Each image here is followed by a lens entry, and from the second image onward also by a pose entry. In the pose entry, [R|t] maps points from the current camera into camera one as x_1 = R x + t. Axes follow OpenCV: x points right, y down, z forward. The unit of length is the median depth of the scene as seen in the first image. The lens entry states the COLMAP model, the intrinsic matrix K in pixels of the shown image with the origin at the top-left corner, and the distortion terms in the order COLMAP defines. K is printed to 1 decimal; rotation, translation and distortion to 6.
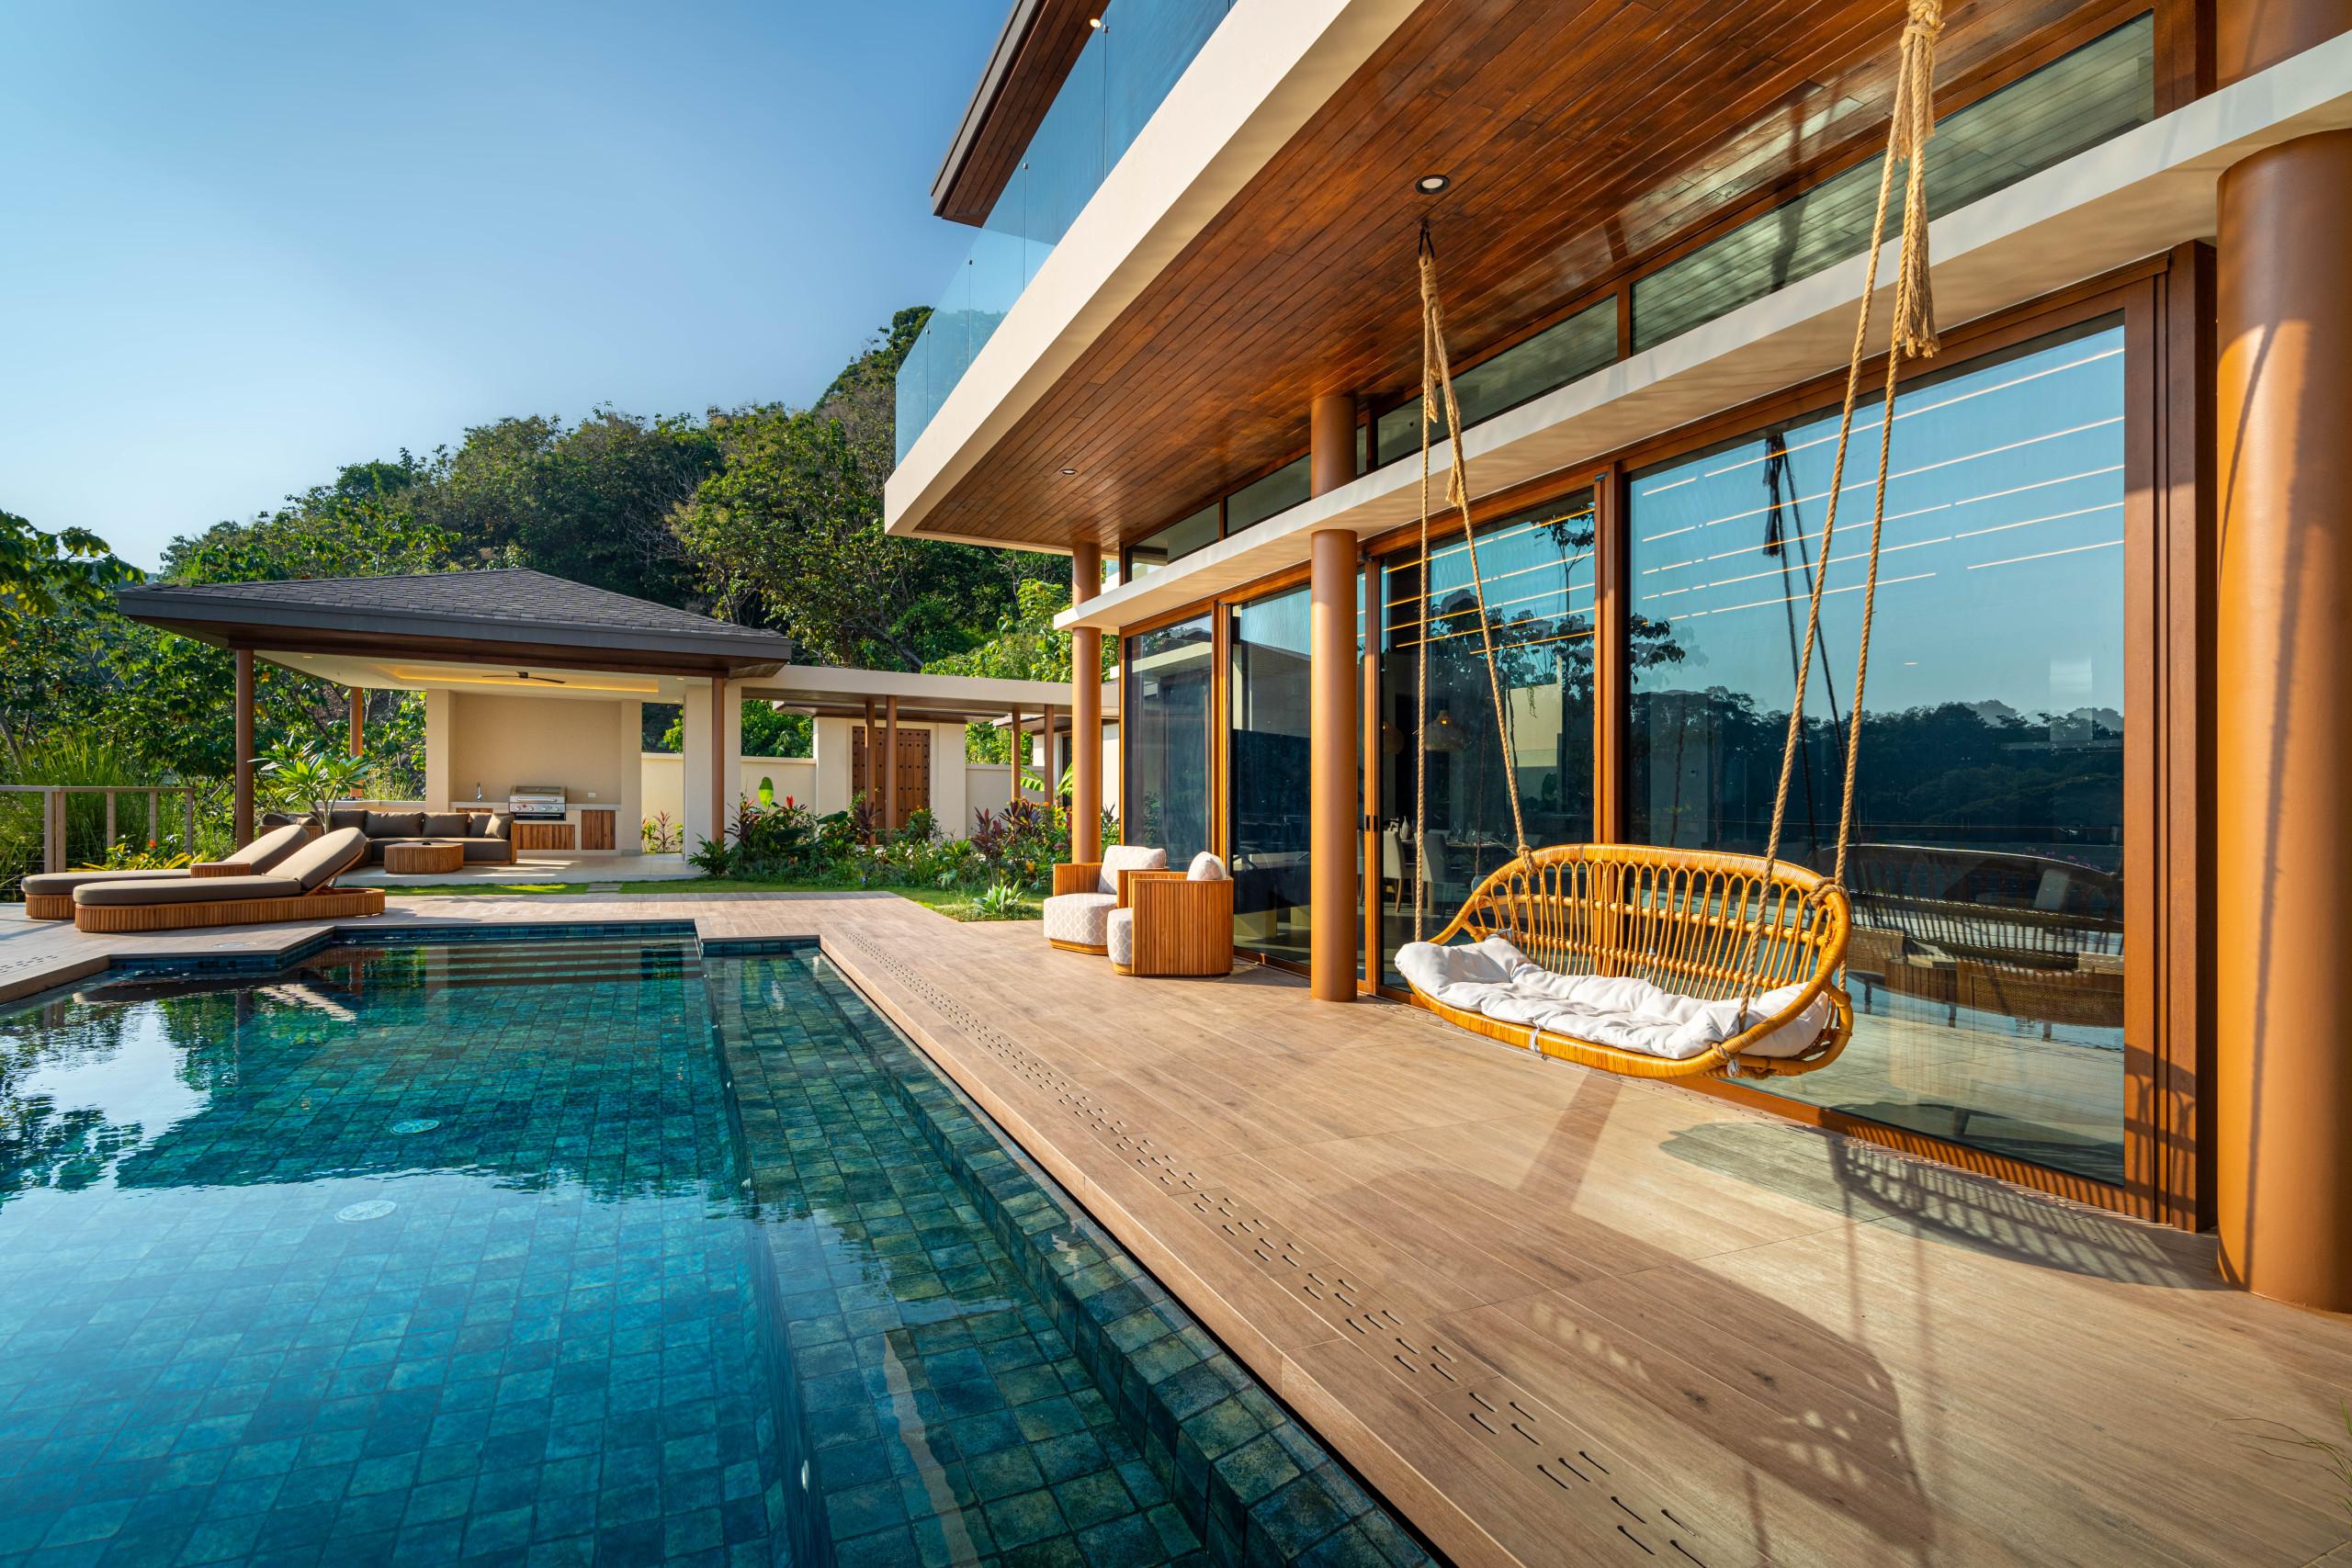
lens RADIAL K [[1104.5, 0, 1147.9], [0, 1104.5, 795.7], [0, 0, 1]] dist [-0.001143, 0.000390]
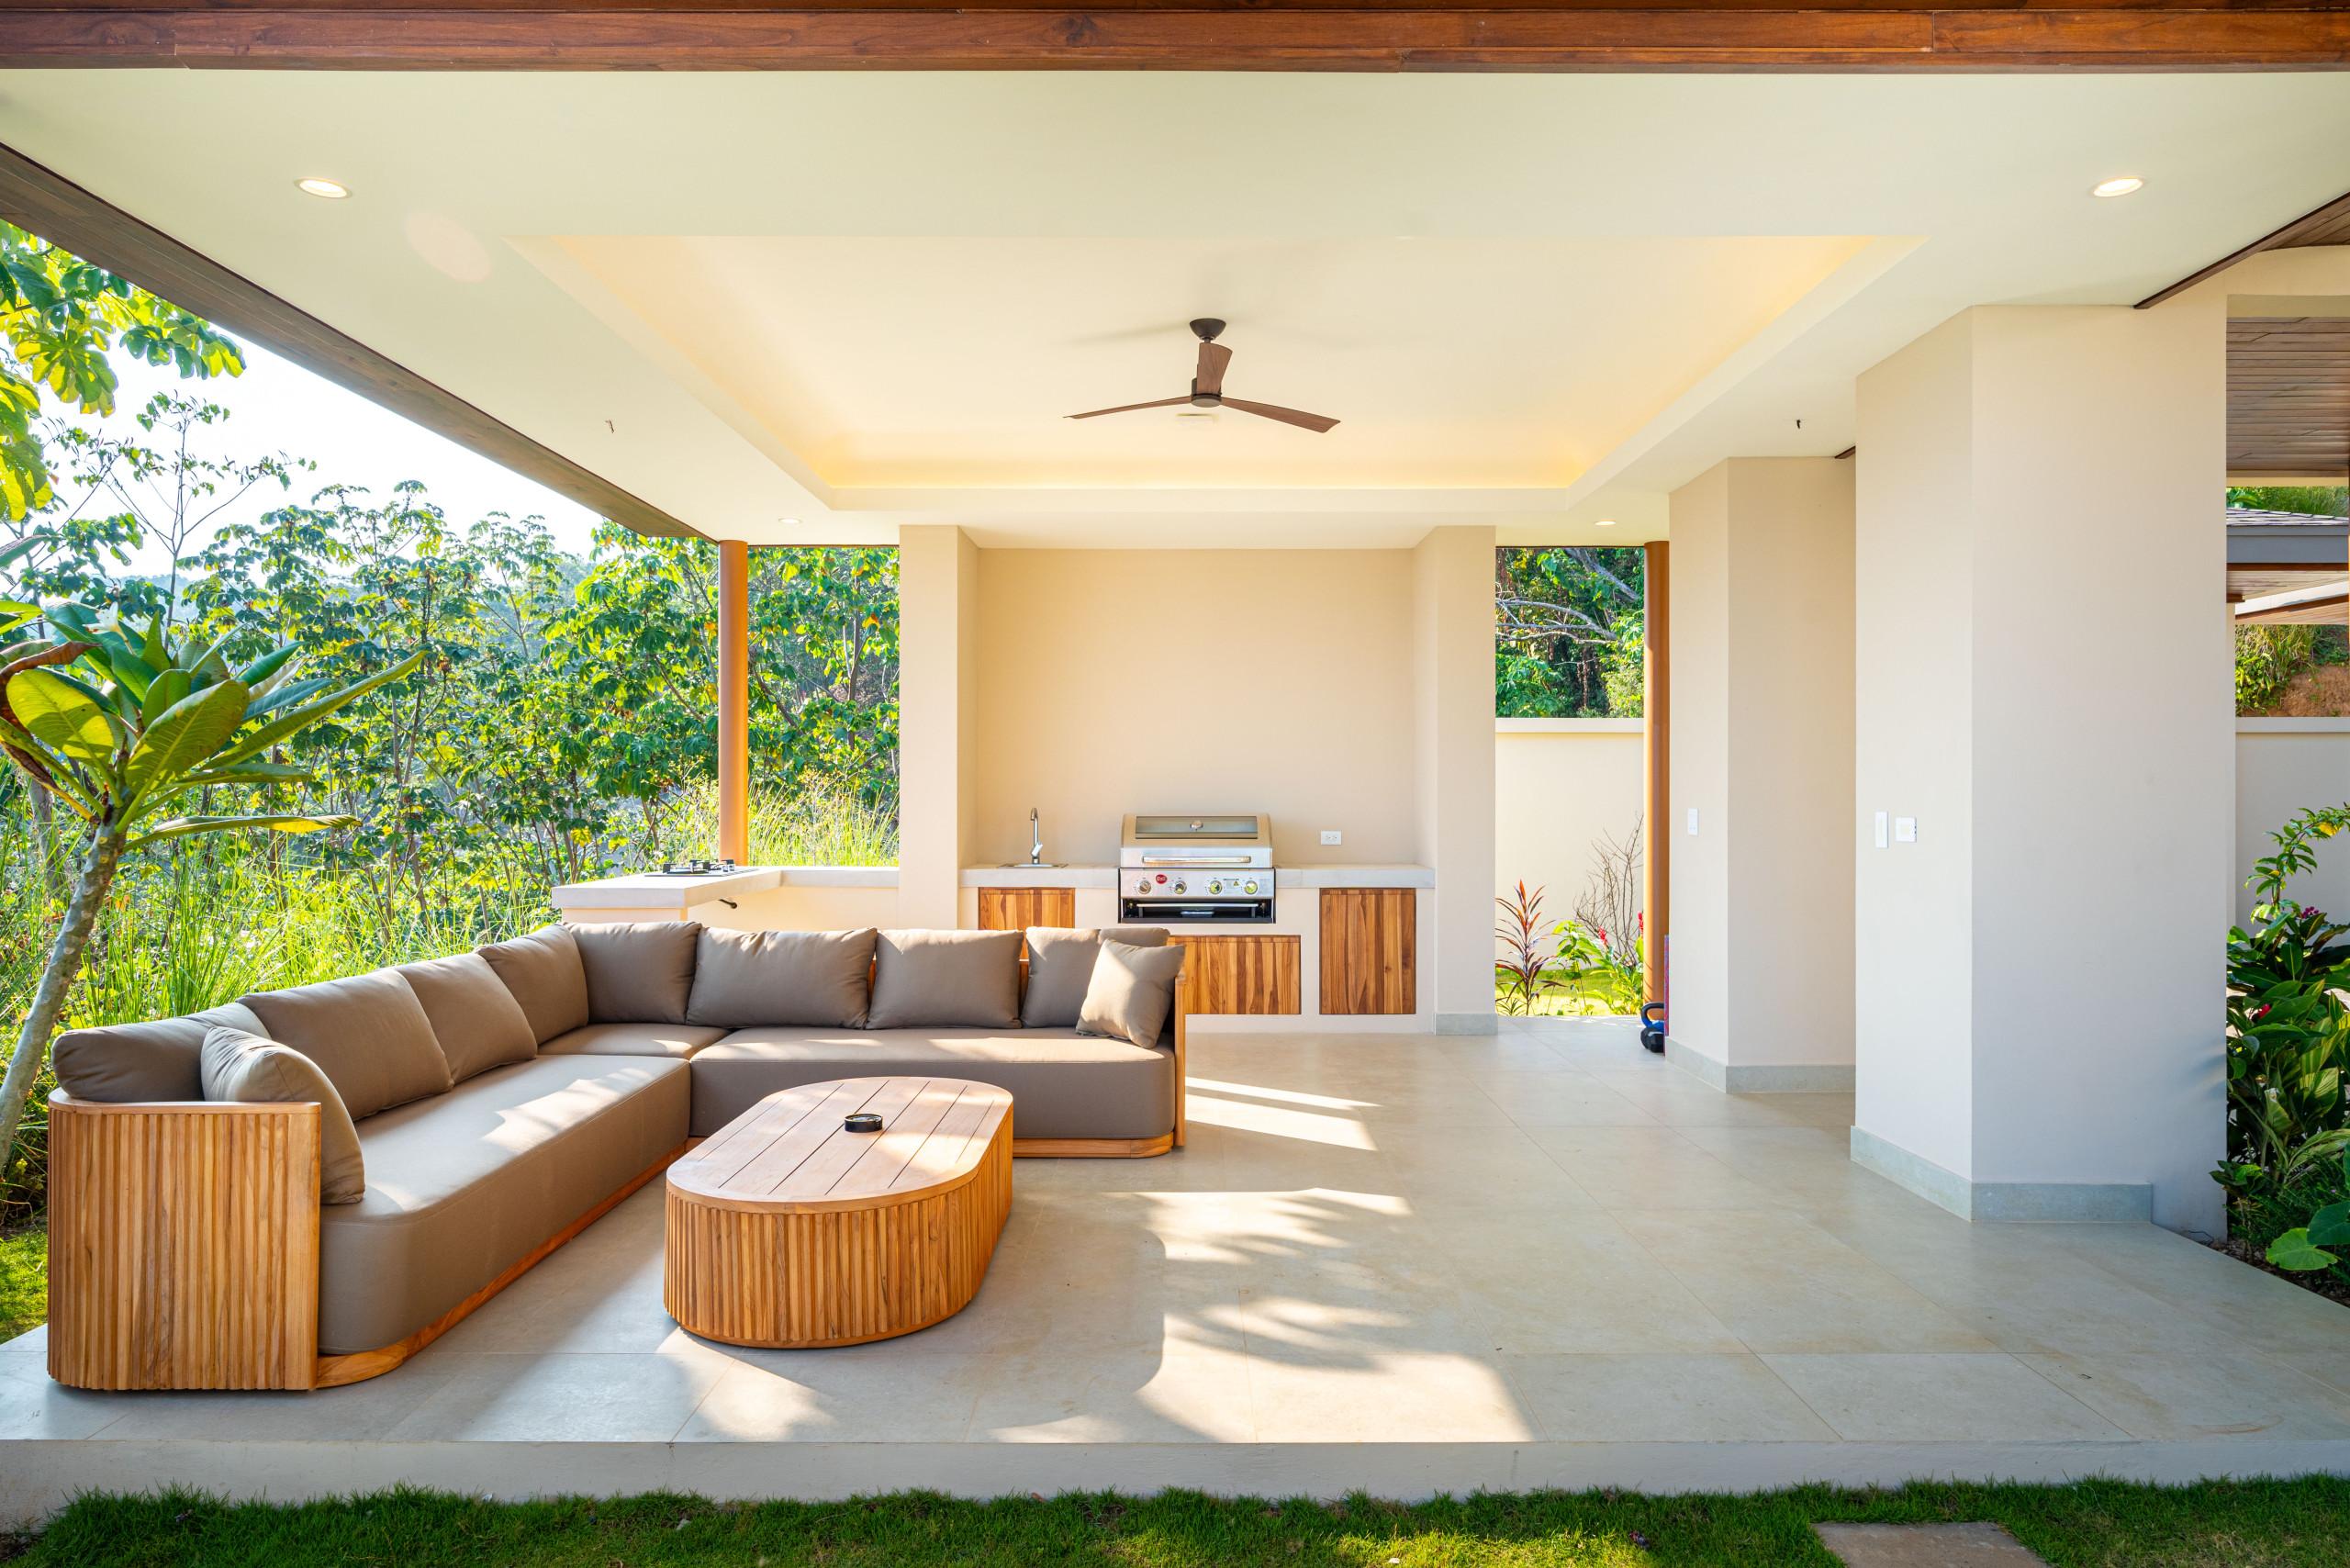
lens RADIAL K [[1225.1, 0, 1190.2], [0, 1225.1, 777.0], [0, 0, 1]] dist [-0.002112, -0.000377]
pose [[0.927707, -0.025392, -0.372446, -0.421168], [0.020208, 0.999637, -0.017818, -0.013725], [0.372763, 0.009004, 0.927883, 0.668842]]
